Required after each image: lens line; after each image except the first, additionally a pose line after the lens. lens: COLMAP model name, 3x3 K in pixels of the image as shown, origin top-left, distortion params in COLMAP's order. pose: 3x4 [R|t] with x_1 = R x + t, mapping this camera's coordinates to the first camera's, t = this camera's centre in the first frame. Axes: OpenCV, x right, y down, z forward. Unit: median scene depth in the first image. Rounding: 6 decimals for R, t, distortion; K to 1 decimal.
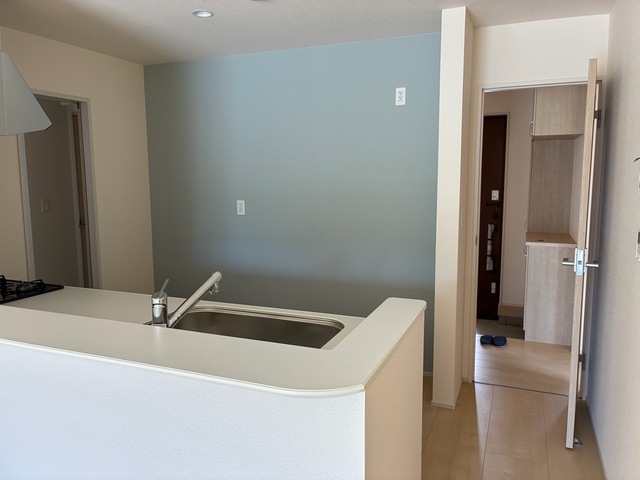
lens RADIAL K [[490.9, 0, 319.7], [0, 490.9, 237.0], [0, 0, 1]] dist [0.036438, -0.008461]
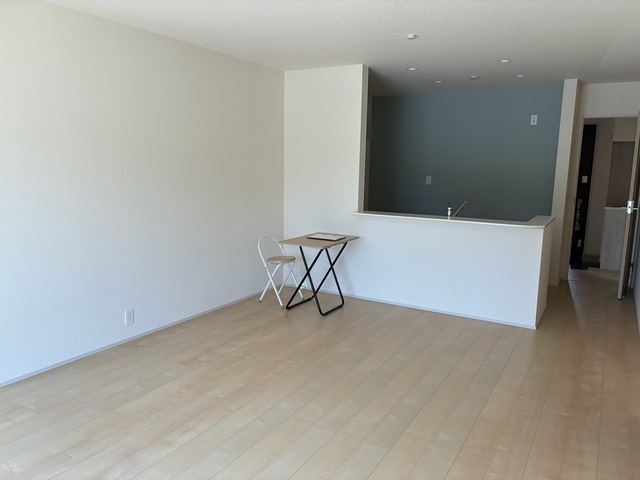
lens RADIAL K [[490.9, 0, 319.7], [0, 490.9, 237.0], [0, 0, 1]] dist [0.036438, -0.008461]
pose [[0.989951, 0.045830, -0.133779, -0.290354], [-0.042112, 0.998648, 0.030488, 0.100208], [0.134996, -0.024548, 0.990542, -0.756067]]
